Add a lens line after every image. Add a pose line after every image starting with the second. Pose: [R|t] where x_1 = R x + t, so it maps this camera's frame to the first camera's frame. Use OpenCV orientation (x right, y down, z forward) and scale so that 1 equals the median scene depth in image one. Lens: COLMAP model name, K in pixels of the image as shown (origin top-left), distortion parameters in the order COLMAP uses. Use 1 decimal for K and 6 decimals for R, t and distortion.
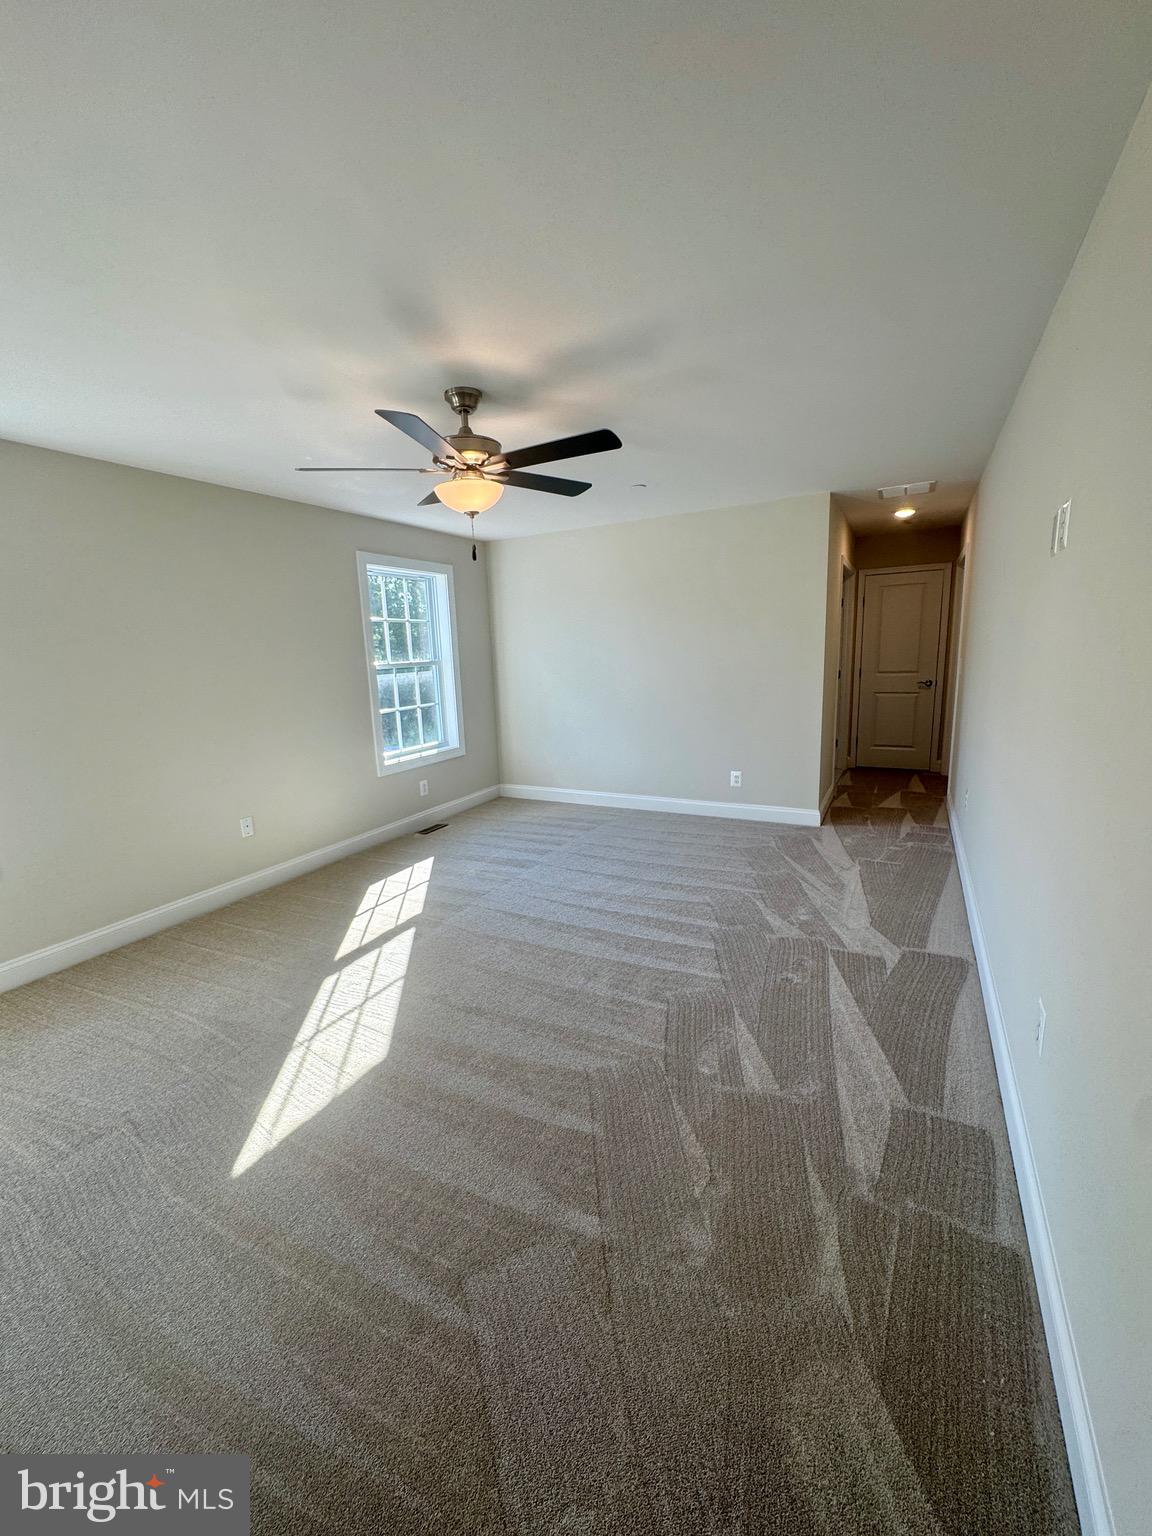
lens RADIAL K [[616.5, 0, 576.7], [0, 616.5, 774.8], [0, 0, 1]] dist [-0.003716, 0.000519]
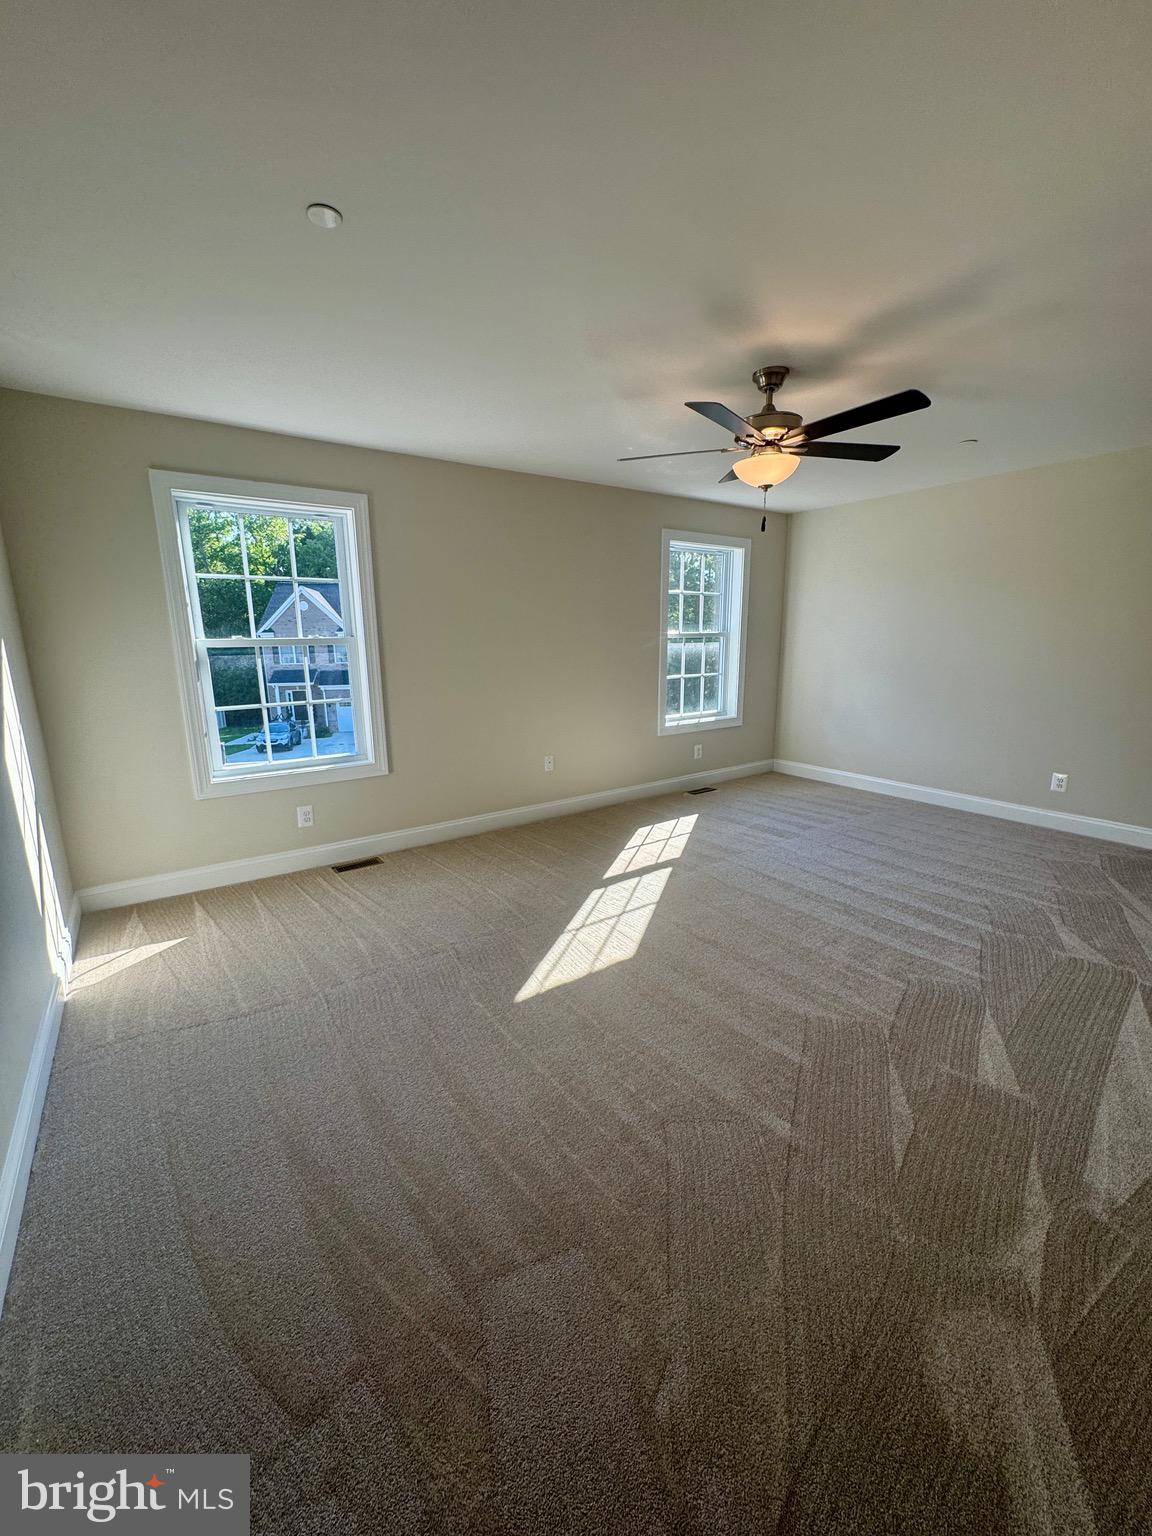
lens RADIAL K [[616.5, 0, 580.6], [0, 616.5, 778.6], [0, 0, 1]] dist [-0.003716, 0.000519]
pose [[0.896537, 0.126183, -0.424616, 0.056259], [-0.110122, 0.991966, 0.062269, 0.044933], [0.429062, -0.009066, 0.903230, -0.103327]]
